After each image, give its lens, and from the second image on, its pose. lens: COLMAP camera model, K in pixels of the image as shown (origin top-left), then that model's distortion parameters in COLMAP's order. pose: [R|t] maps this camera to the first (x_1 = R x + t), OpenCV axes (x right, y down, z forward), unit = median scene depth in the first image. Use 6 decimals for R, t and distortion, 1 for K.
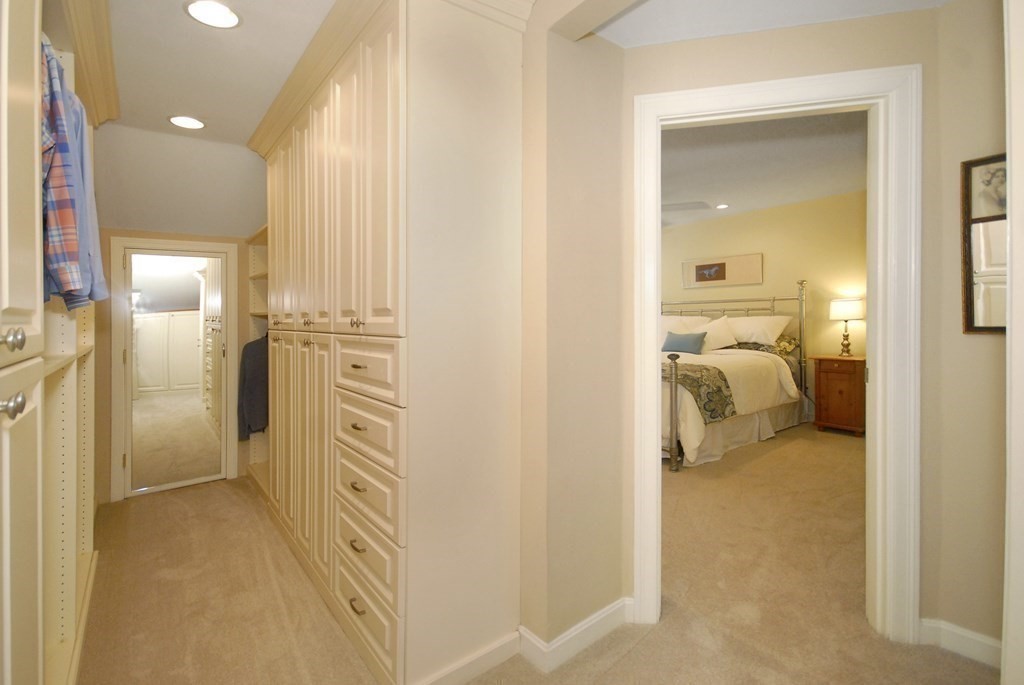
lens RADIAL K [[481.3, 0, 512.0], [0, 481.3, 342.5], [0, 0, 1]] dist [0.002464, 0.000327]
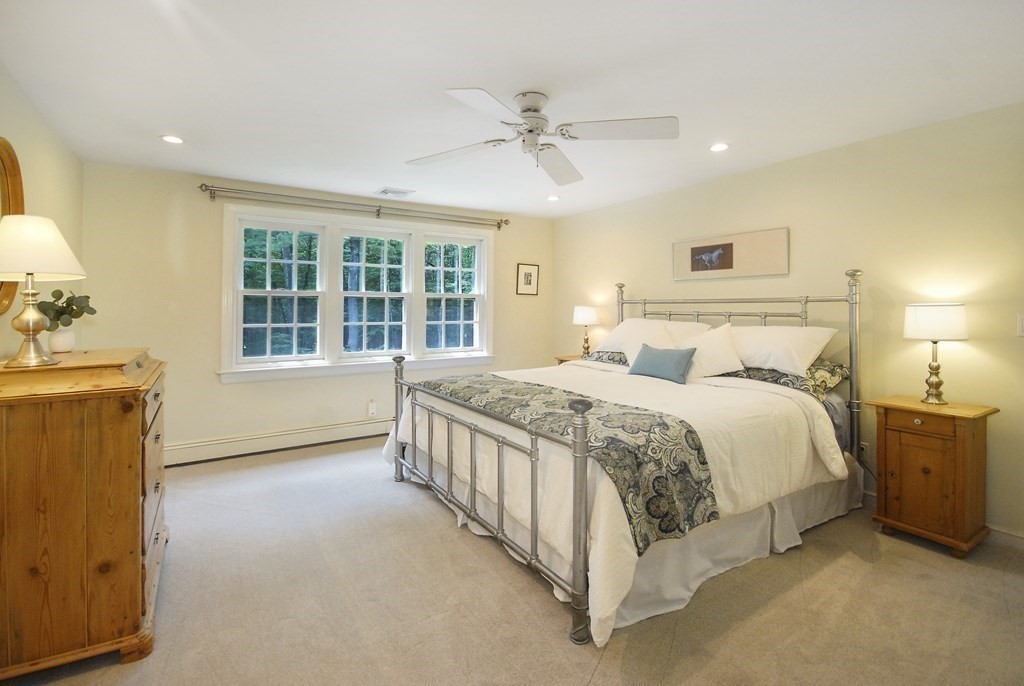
lens RADIAL K [[481.8, 0, 514.0], [0, 481.8, 310.6], [0, 0, 1]] dist [-0.000823, -0.000798]
pose [[0.996450, 0.036556, -0.075838, 0.236817], [-0.040714, 0.997709, -0.054028, -0.030005], [0.073689, 0.056924, 0.995655, 0.389929]]
